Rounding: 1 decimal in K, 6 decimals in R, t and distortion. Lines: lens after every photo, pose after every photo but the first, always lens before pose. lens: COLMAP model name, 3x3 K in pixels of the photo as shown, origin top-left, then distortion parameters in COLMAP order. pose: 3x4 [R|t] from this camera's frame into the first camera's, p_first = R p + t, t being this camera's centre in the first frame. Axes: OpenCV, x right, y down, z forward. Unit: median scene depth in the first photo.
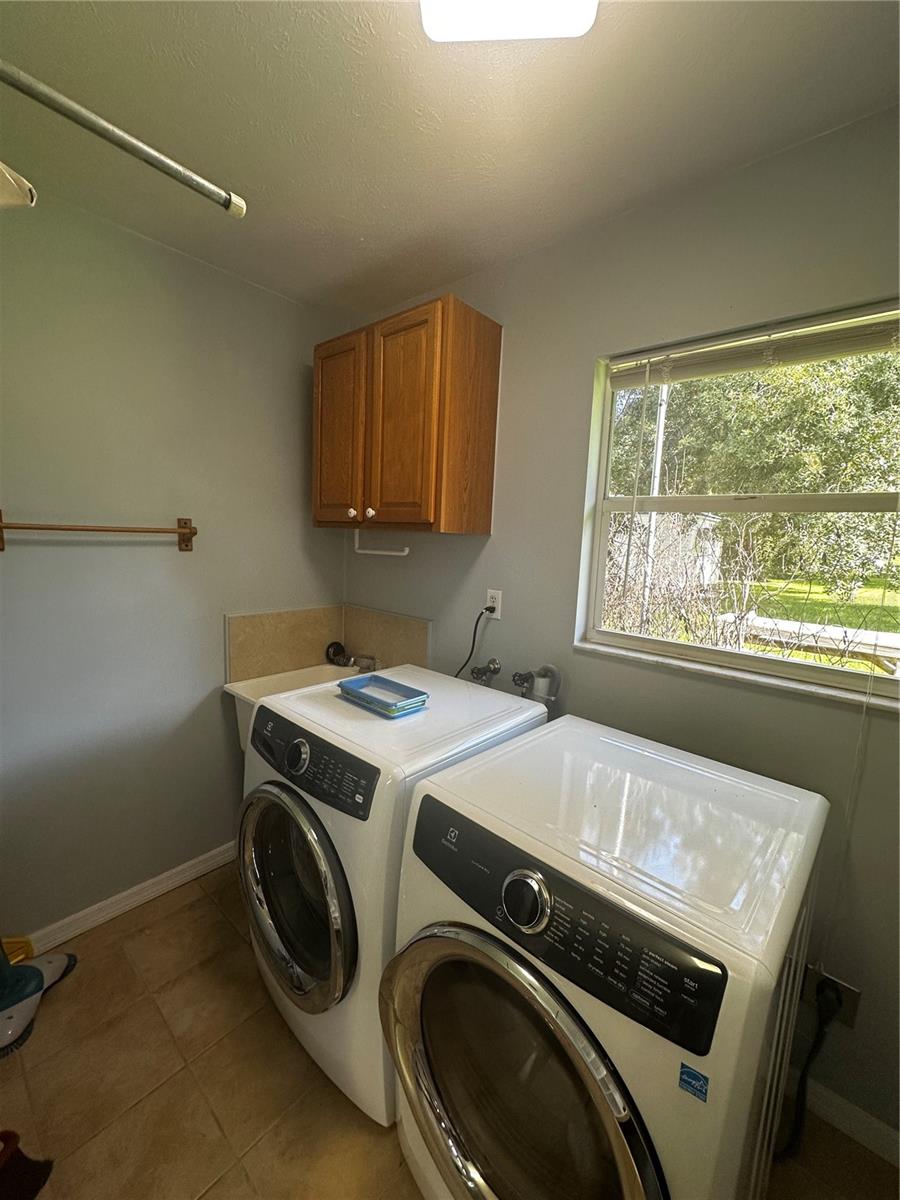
lens RADIAL K [[478.0, 0, 448.9], [0, 478.0, 599.9], [0, 0, 1]] dist [-0.005063, 0.001076]
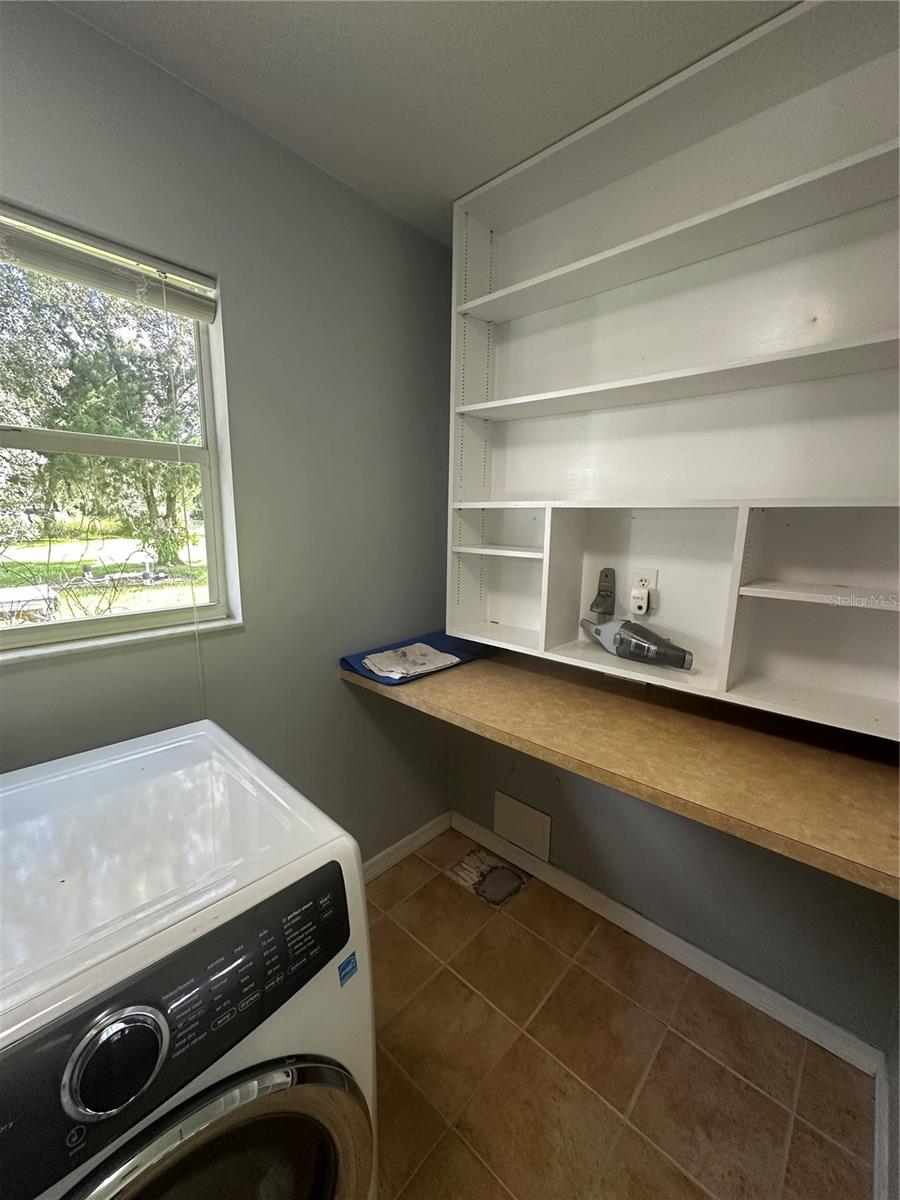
lens RADIAL K [[478.0, 0, 449.2], [0, 478.0, 599.3], [0, 0, 1]] dist [-0.005063, 0.001076]
pose [[0.004060, -0.206093, 0.978524, -0.309311], [0.124796, 0.970987, 0.203988, -0.019885], [-0.992174, 0.121288, 0.029661, 0.483951]]
